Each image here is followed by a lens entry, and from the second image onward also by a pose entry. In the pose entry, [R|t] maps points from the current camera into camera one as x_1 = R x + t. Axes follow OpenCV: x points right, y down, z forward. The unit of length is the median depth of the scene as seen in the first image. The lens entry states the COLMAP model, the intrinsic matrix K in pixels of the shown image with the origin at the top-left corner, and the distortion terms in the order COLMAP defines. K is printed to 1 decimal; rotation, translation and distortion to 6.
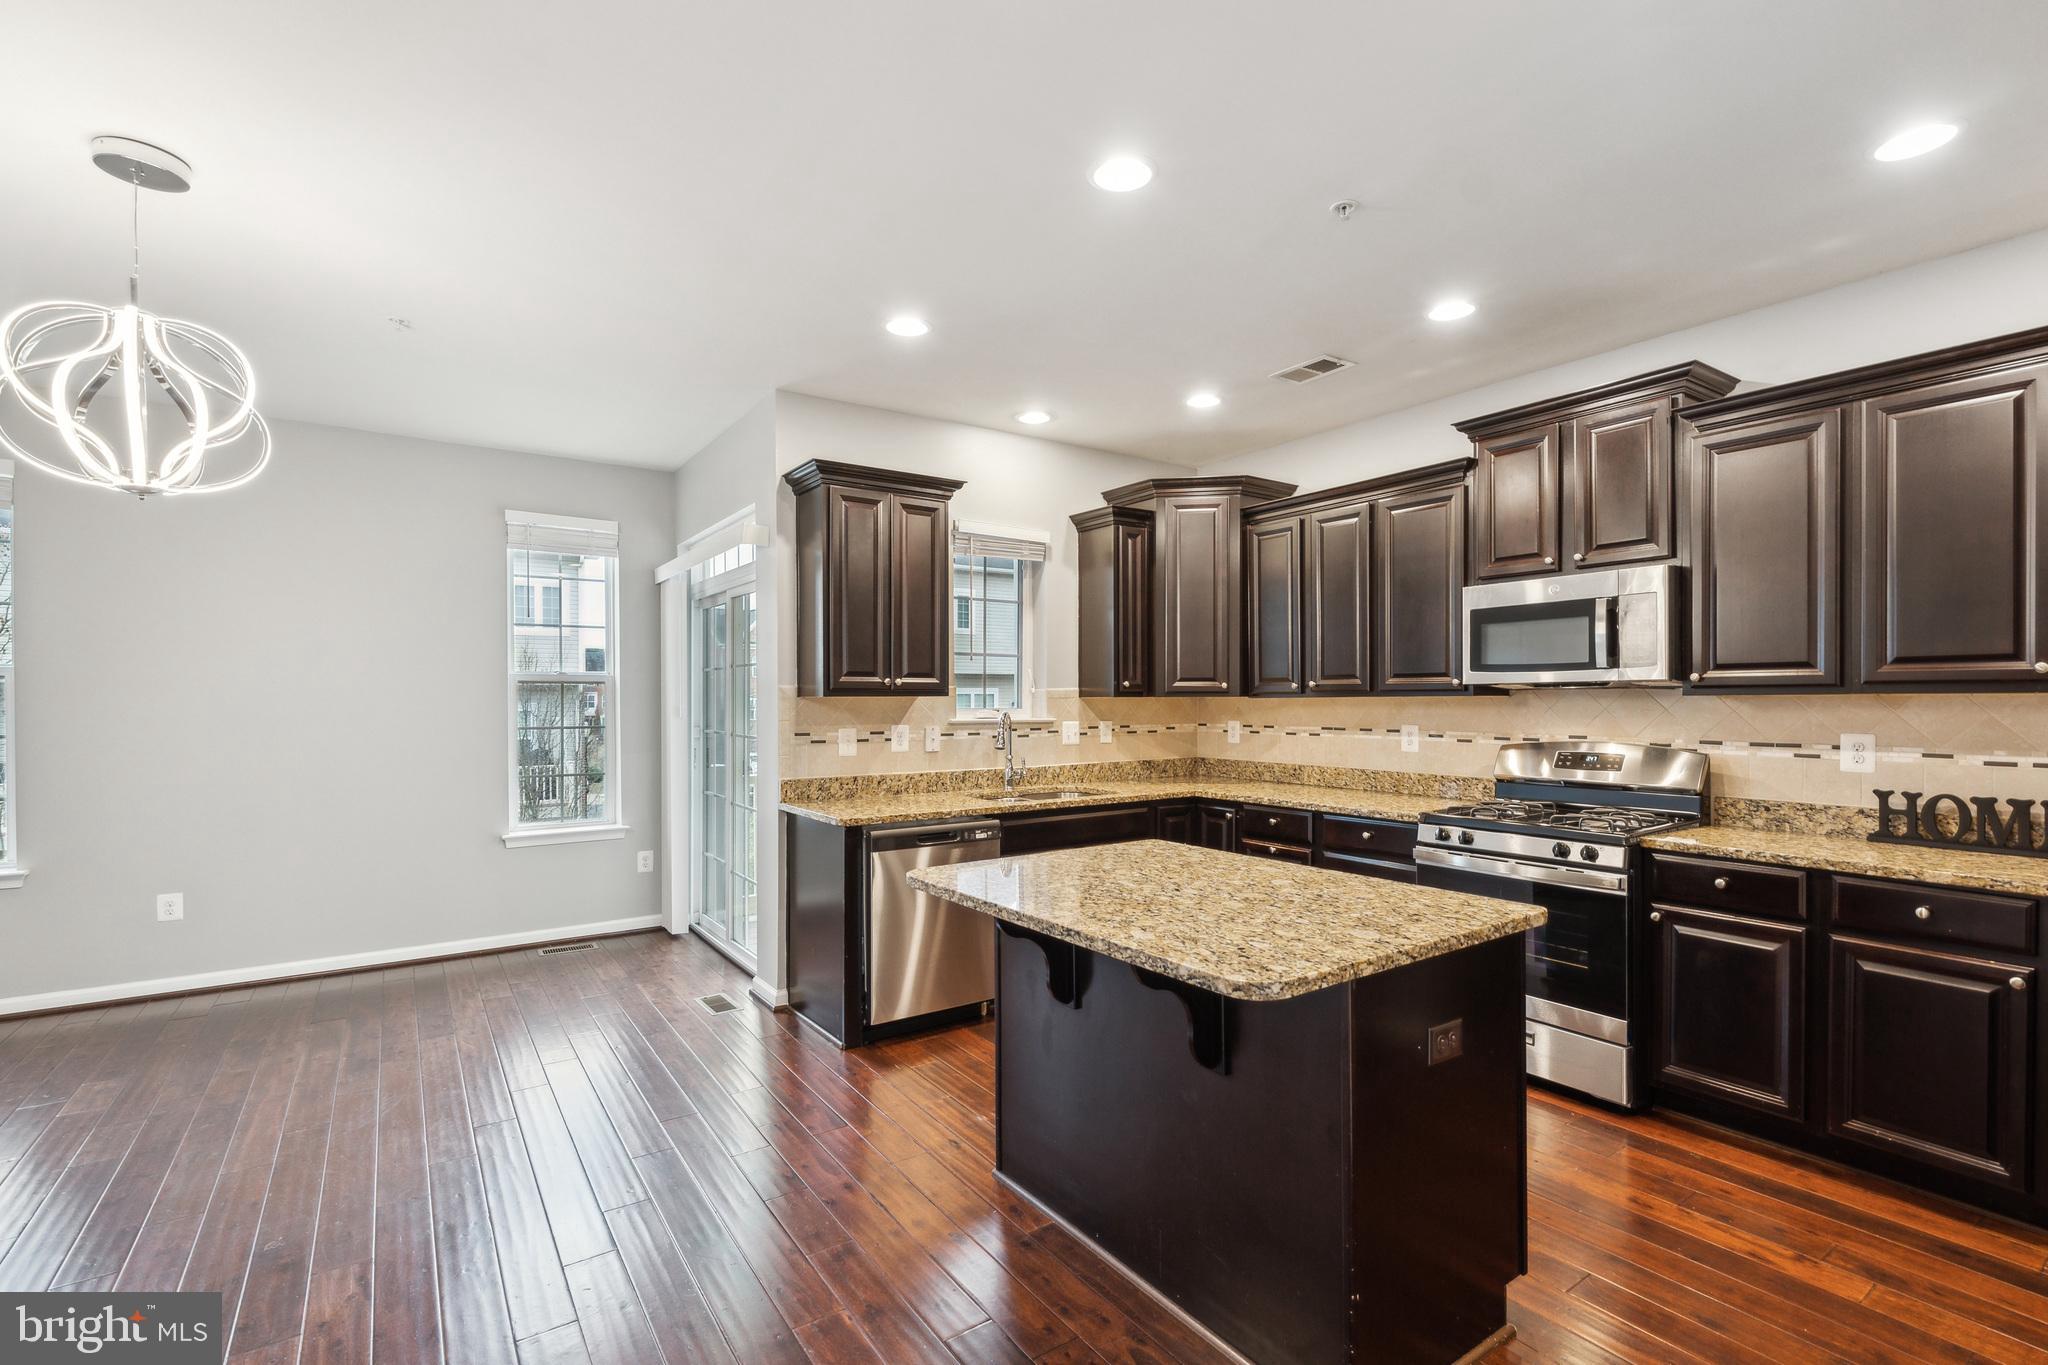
lens RADIAL K [[916.6, 0, 1027.2], [0, 916.6, 715.4], [0, 0, 1]] dist [-0.000317, -0.000633]
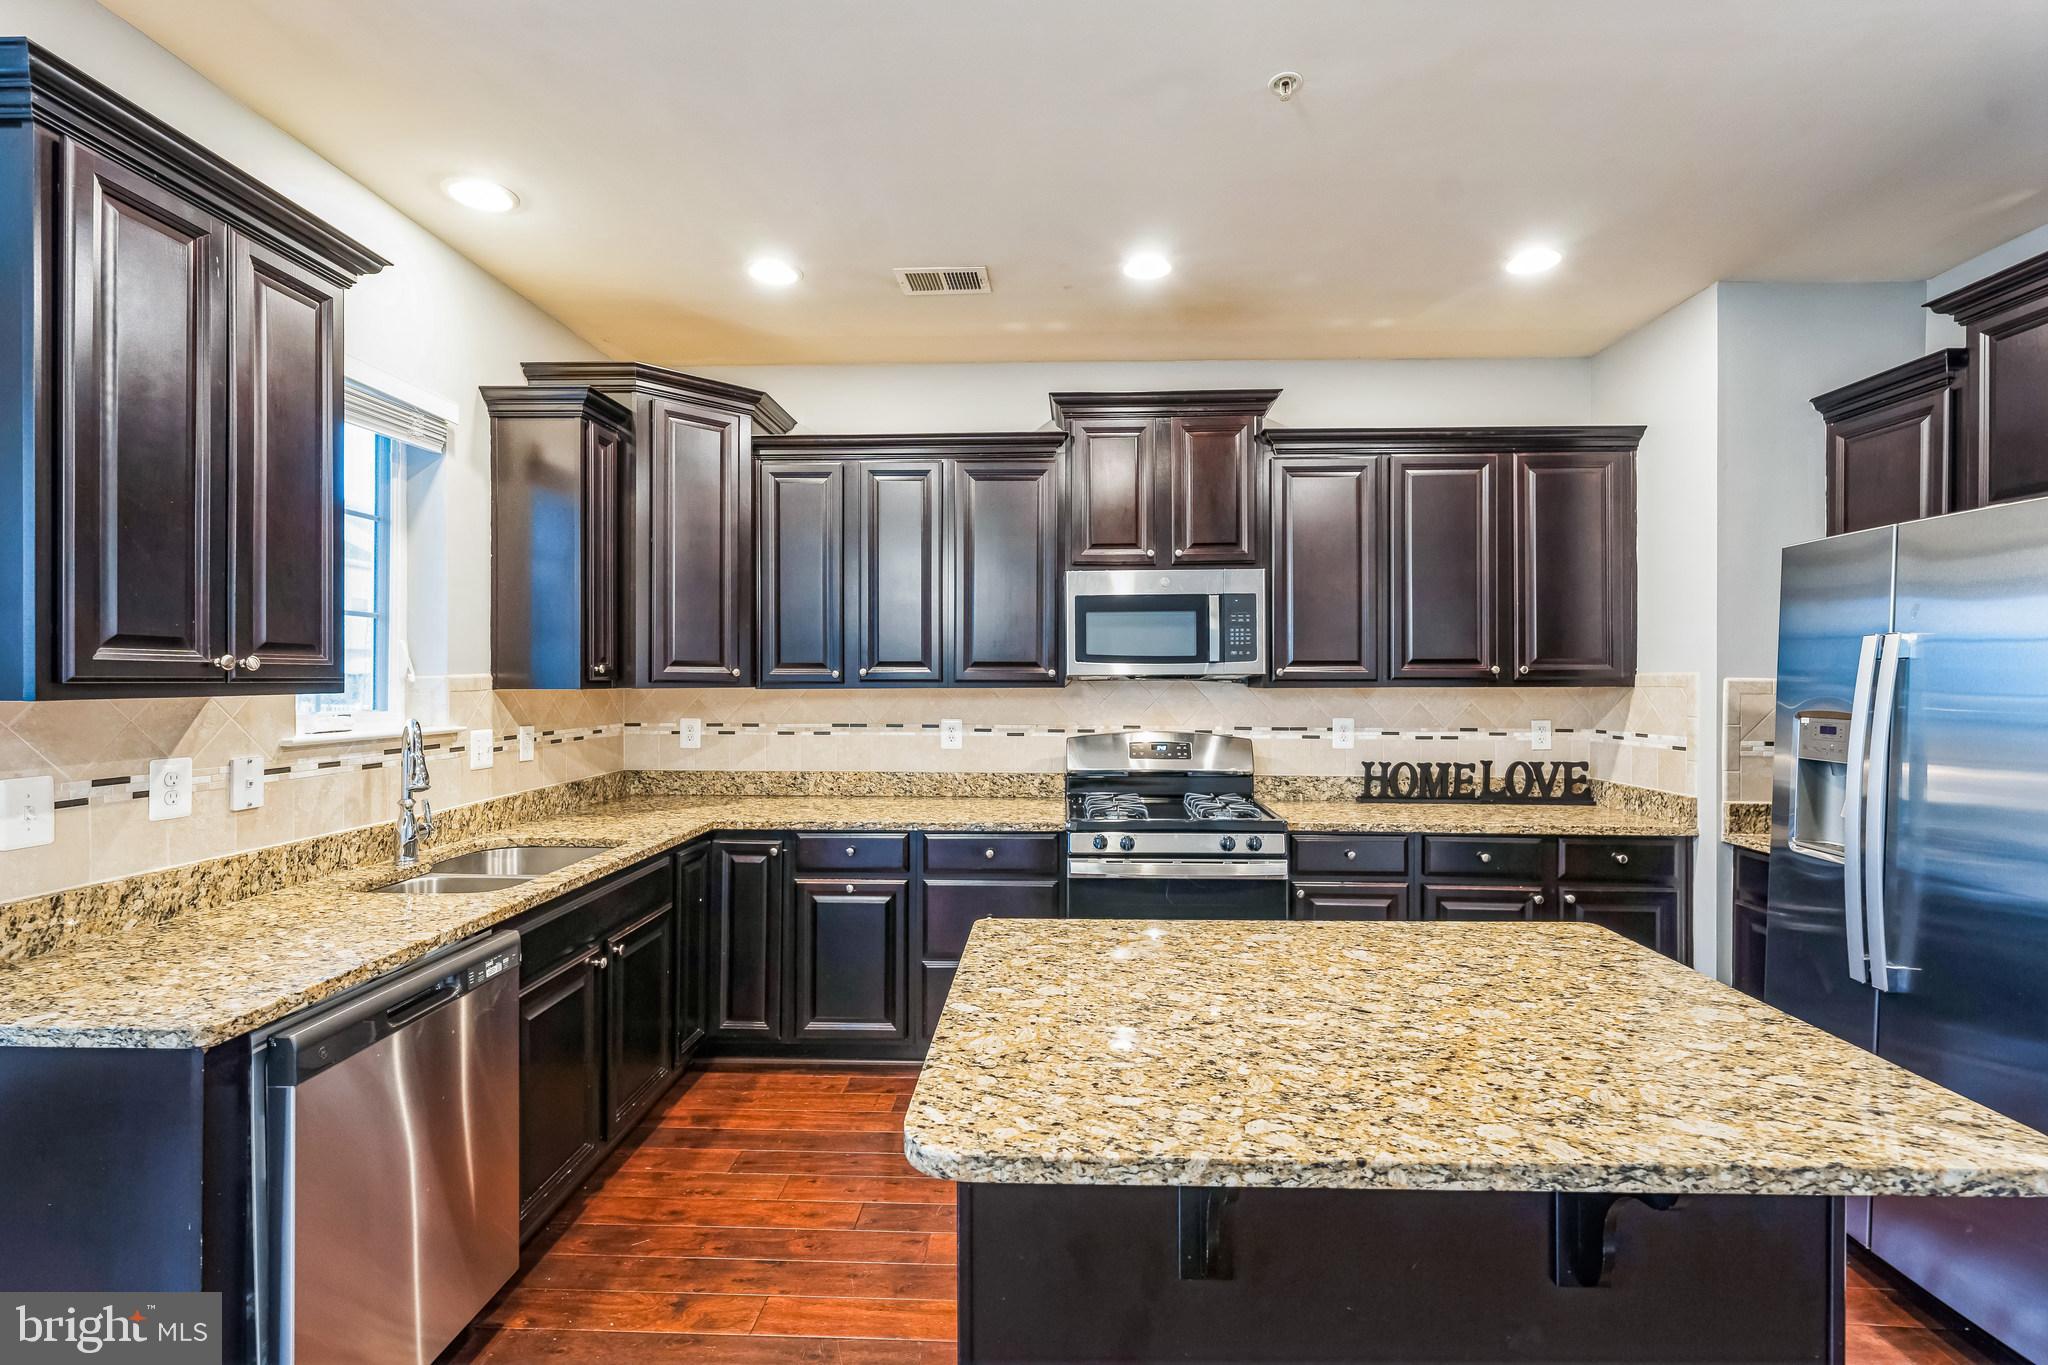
lens RADIAL K [[916.6, 0, 1036.9], [0, 916.6, 674.4], [0, 0, 1]] dist [-0.000317, -0.000633]
pose [[0.599112, 0.004059, 0.800655, -0.267529], [0.012271, 0.999823, -0.014250, -0.020280], [-0.800571, 0.018362, 0.598956, 0.443317]]
